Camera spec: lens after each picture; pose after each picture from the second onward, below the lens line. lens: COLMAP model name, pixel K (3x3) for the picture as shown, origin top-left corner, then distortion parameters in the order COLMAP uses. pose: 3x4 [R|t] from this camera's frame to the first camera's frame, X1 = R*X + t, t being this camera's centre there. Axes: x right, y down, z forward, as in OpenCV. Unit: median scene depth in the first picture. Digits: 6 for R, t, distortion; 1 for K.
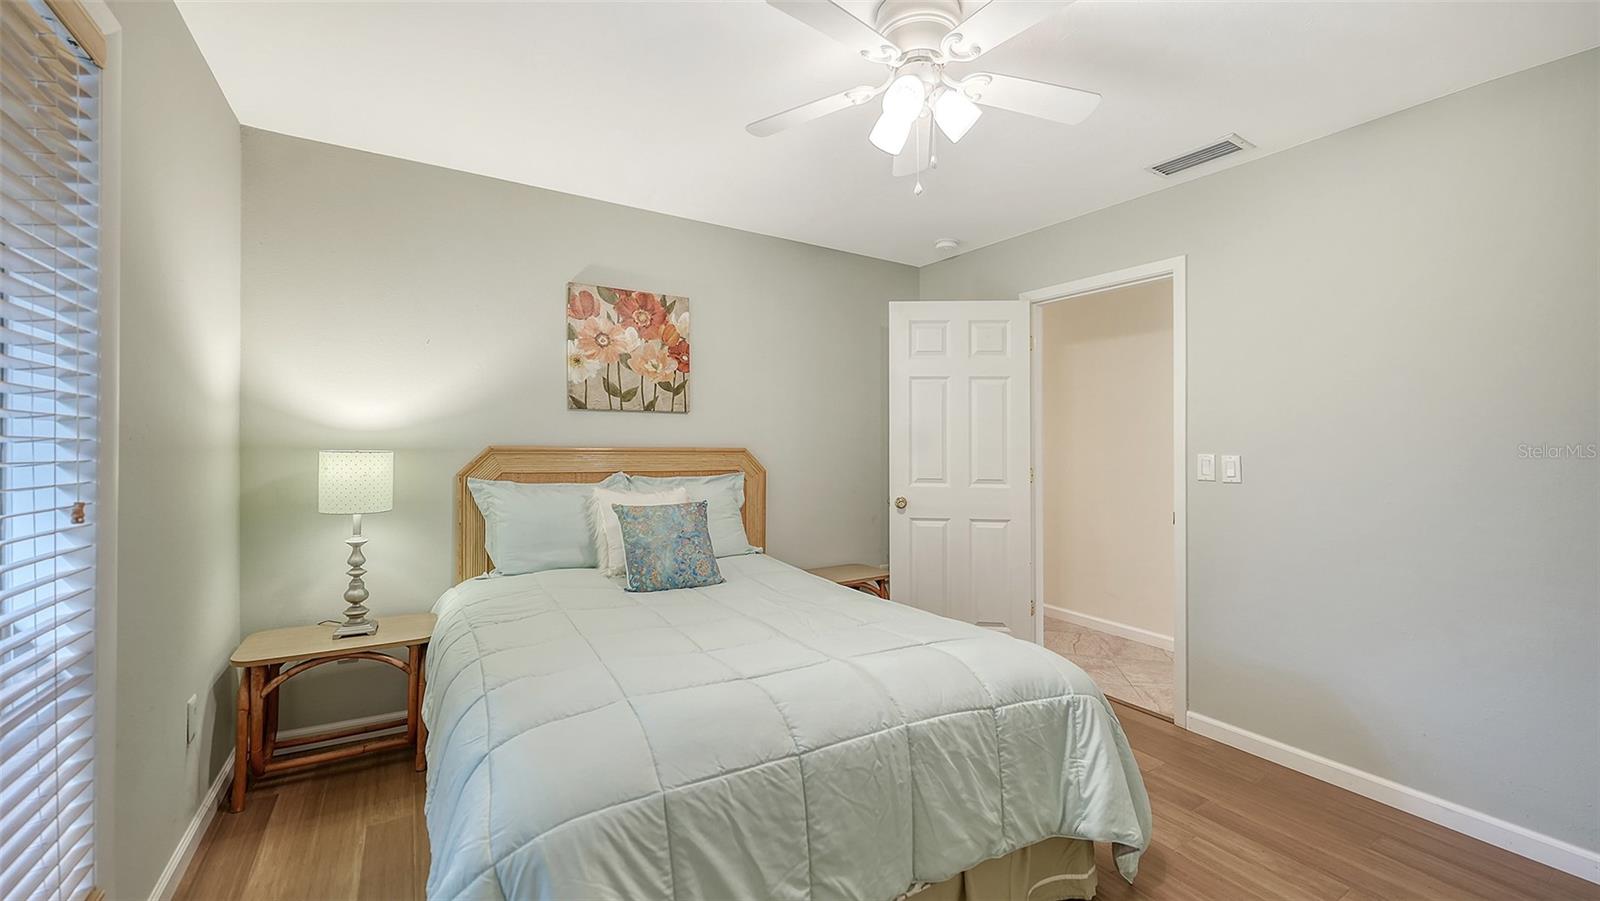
lens RADIAL K [[638.0, 0, 796.5], [0, 638.0, 440.5], [0, 0, 1]] dist [0.003635, 0.000078]
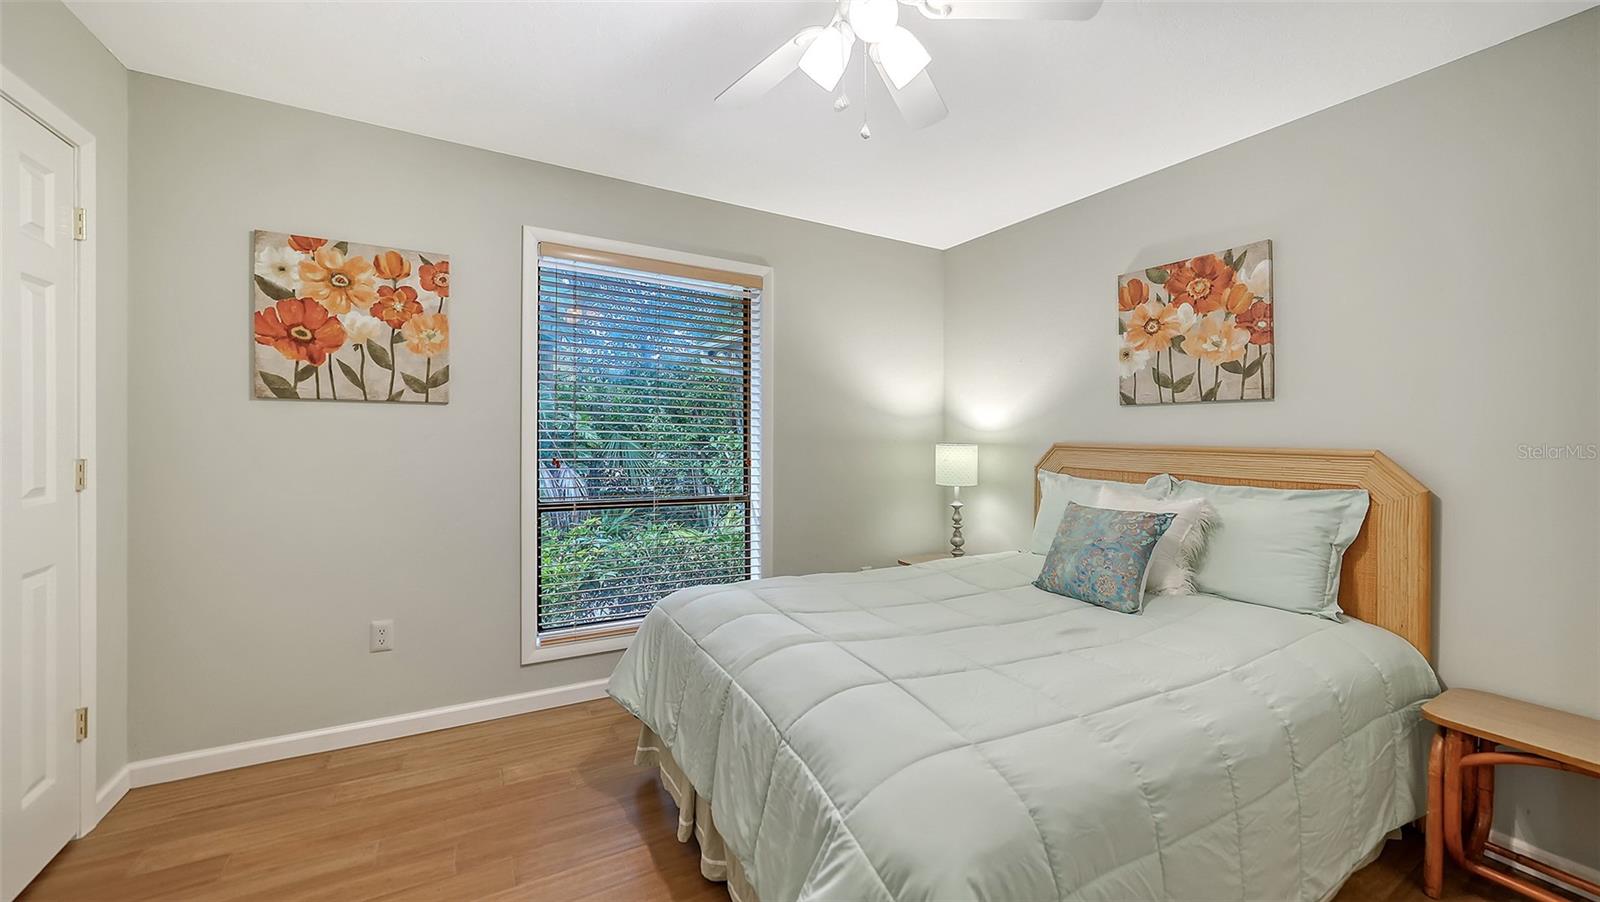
lens RADIAL K [[595.6, 0, 797.4], [0, 595.6, 446.4], [0, 0, 1]] dist [-0.000611, -0.000046]
pose [[-0.041015, 0.005026, -0.999146, 0.550875], [-0.012752, 0.999903, 0.005554, 0.013480], [0.999077, 0.012969, -0.040947, 0.525536]]
